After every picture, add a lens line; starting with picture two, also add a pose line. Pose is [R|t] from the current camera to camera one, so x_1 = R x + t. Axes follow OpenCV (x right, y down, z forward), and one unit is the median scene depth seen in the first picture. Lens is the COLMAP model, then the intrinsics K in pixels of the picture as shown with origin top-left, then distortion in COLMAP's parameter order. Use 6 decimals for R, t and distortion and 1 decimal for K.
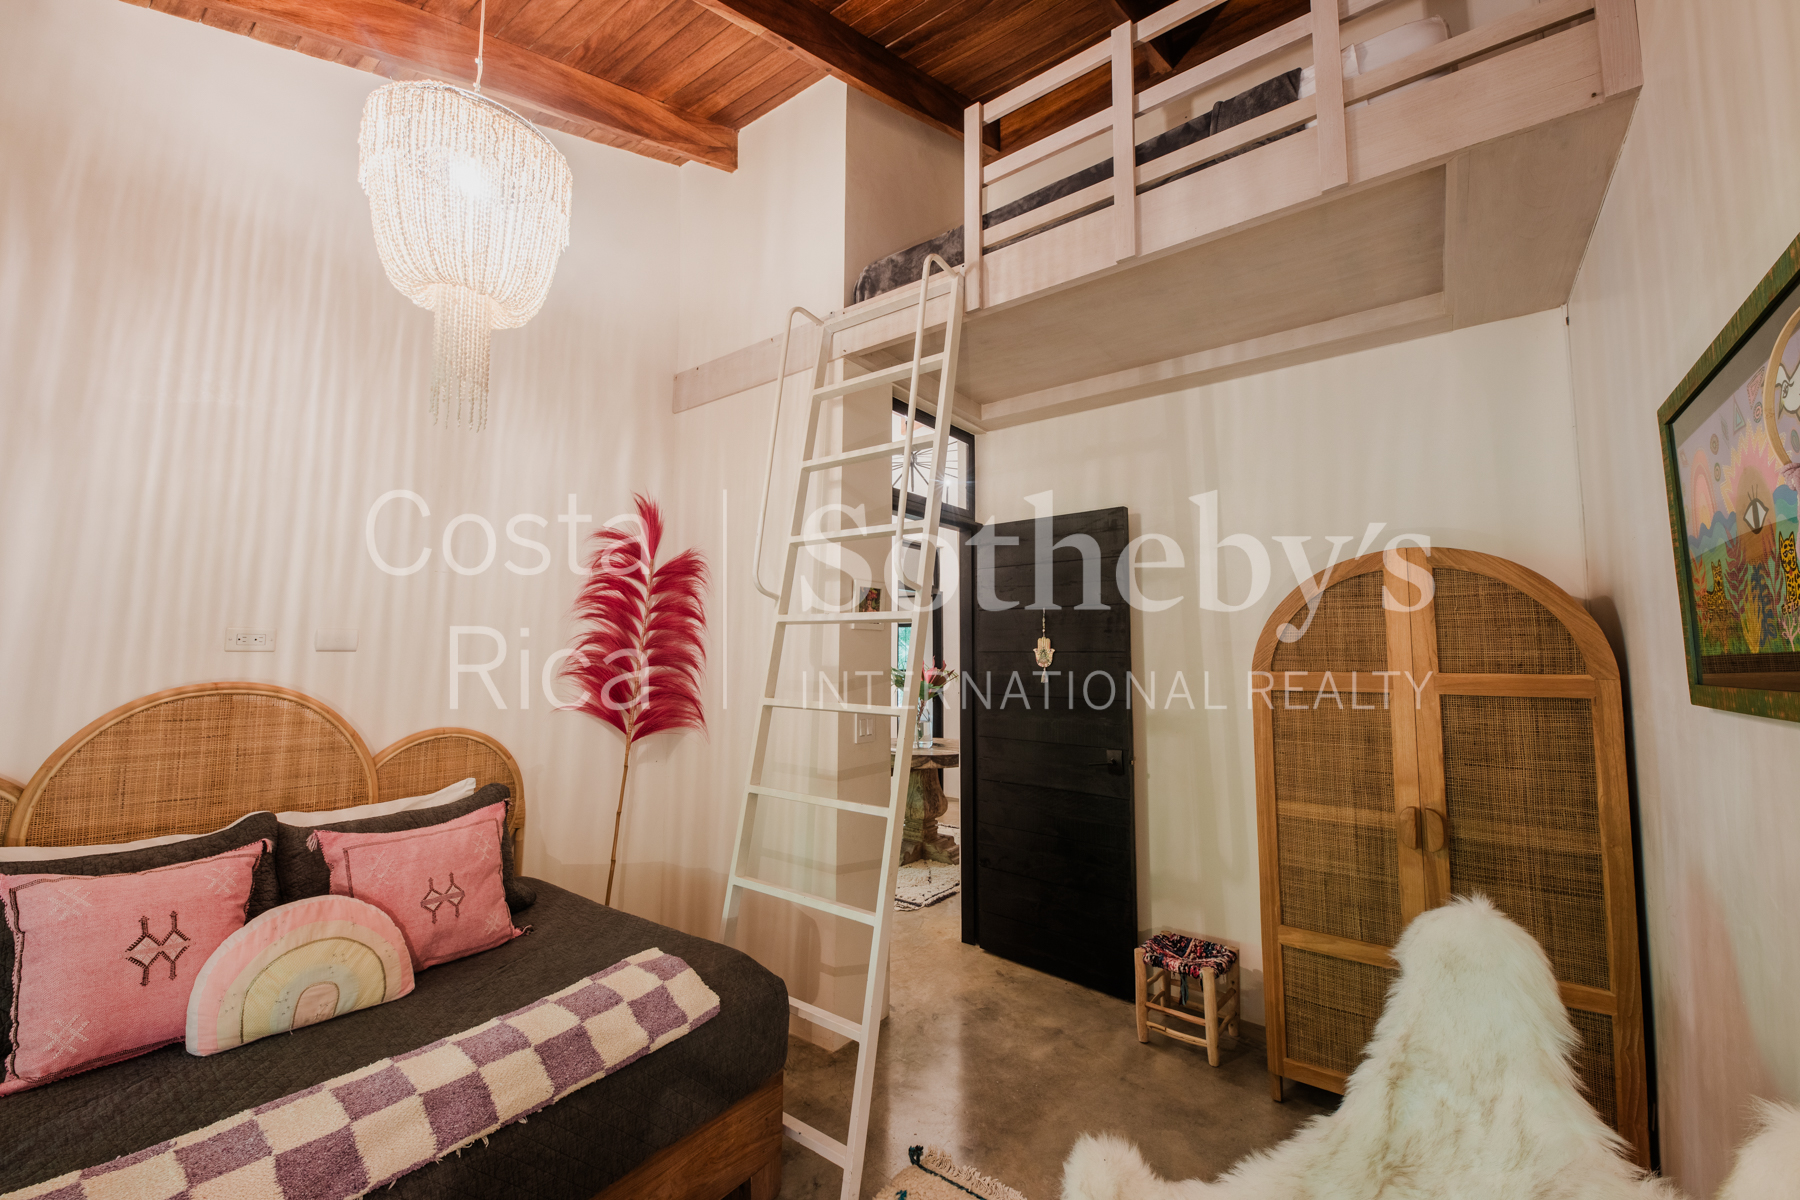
lens RADIAL K [[717.3, 0, 898.6], [0, 717.3, 595.5], [0, 0, 1]] dist [-0.000954, -0.002351]
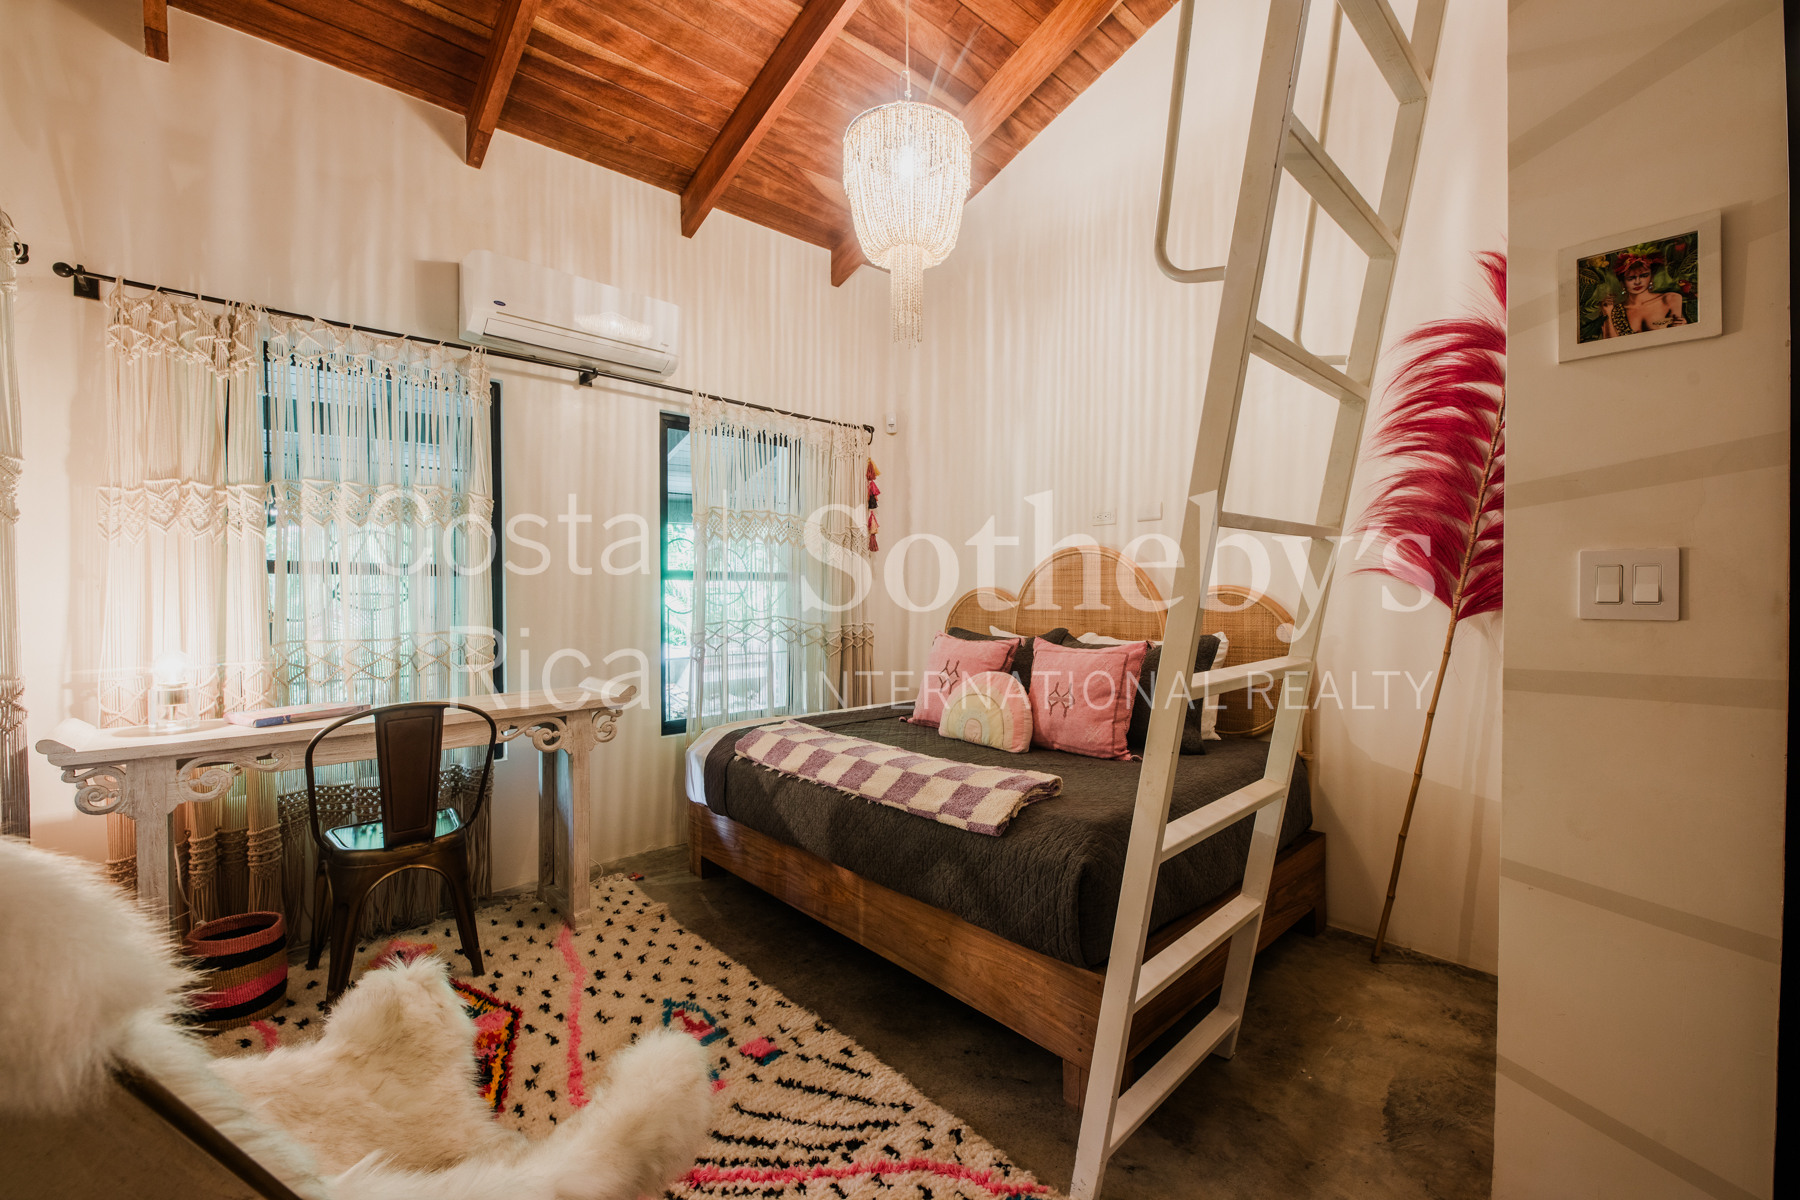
lens RADIAL K [[717.3, 0, 900.8], [0, 717.3, 602.0], [0, 0, 1]] dist [-0.000954, -0.002351]
pose [[-0.188112, 0.005249, -0.982133, 0.484666], [0.083485, 0.996452, -0.010665, 0.178340], [0.978593, -0.084000, -0.187883, 0.721686]]
